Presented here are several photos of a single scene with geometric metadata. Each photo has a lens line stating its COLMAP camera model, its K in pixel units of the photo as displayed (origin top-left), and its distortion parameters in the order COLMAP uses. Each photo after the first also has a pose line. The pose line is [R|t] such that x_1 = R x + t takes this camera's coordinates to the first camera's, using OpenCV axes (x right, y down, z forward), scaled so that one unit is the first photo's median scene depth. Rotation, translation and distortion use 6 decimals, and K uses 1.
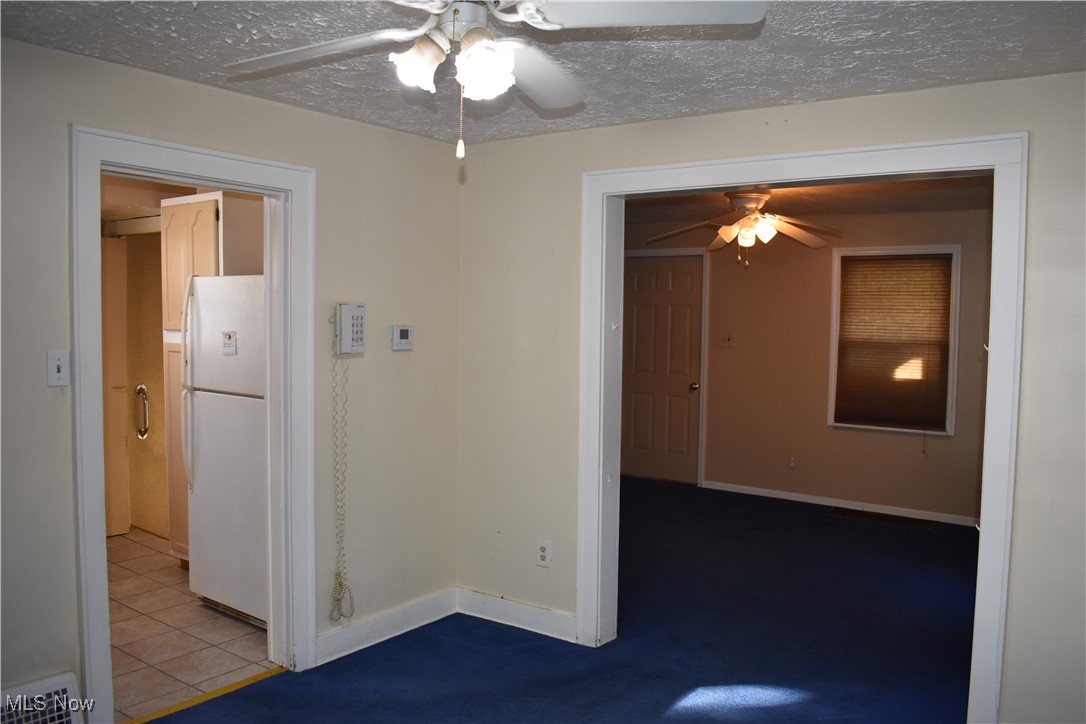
lens RADIAL K [[846.6, 0, 543.0], [0, 846.6, 362.0], [0, 0, 1]] dist [-0.095905, 0.013870]
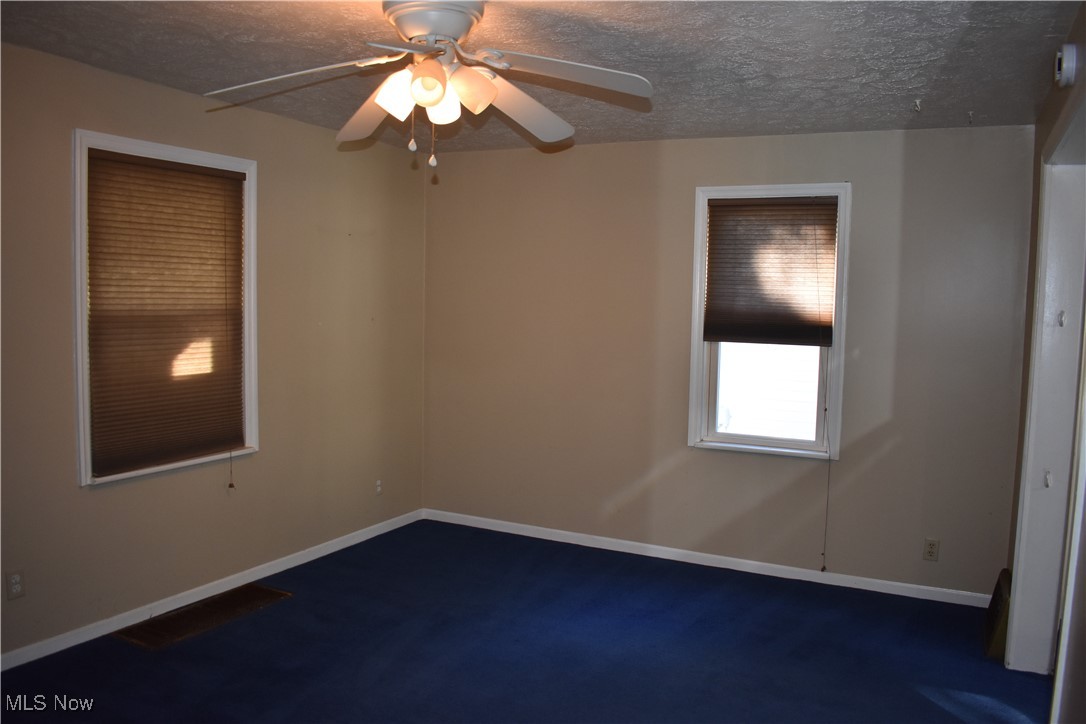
lens RADIAL K [[846.6, 0, 543.0], [0, 846.6, 362.0], [0, 0, 1]] dist [-0.095905, 0.013870]
pose [[-0.160874, -0.101871, 0.981703, -0.187403], [0.022953, 0.994004, 0.106909, -0.046741], [-0.986708, 0.039732, -0.157571, 0.840885]]
